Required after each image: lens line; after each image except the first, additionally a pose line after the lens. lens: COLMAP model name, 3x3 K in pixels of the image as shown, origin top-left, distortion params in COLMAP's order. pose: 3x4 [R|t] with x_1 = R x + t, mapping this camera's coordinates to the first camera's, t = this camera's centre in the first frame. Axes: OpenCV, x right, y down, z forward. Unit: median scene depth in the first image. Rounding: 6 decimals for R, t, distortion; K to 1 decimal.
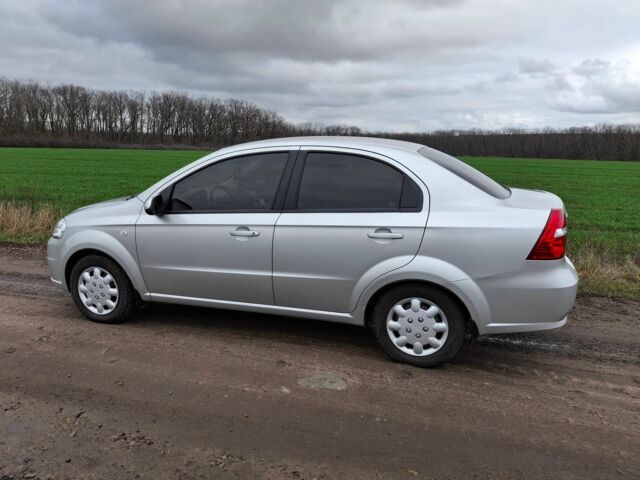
lens RADIAL K [[476.1, 0, 320.0], [0, 476.1, 240.0], [0, 0, 1]] dist [0.029672, -0.073493]
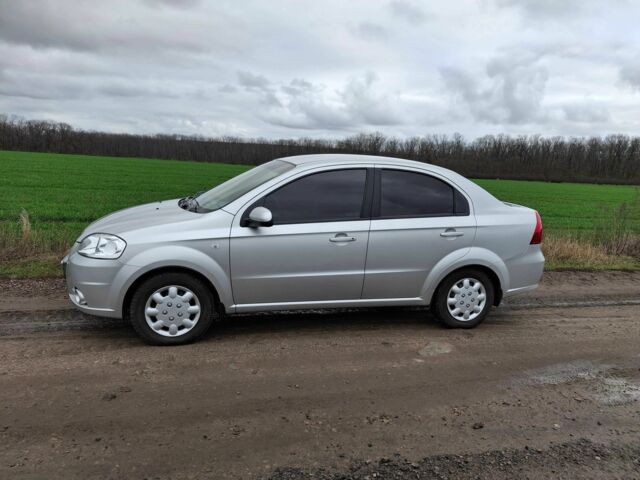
lens RADIAL K [[473.3, 0, 320.6], [0, 473.3, 242.5], [0, 0, 1]] dist [0.028961, -0.024345]
pose [[0.840935, -0.061193, 0.537665, -0.699509], [0.062798, 0.997908, 0.015355, -0.022785], [-0.537480, 0.020852, 0.843019, 0.059281]]
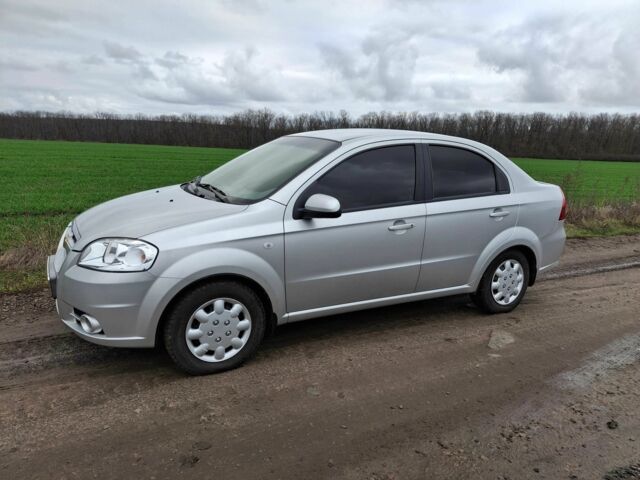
lens RADIAL K [[473.3, 0, 320.6], [0, 473.3, 242.5], [0, 0, 1]] dist [0.028961, -0.024345]
pose [[0.694424, -0.135444, 0.706703, -0.840742], [0.111015, 0.990532, 0.080755, -0.068359], [-0.710950, 0.022376, 0.702886, 0.362676]]
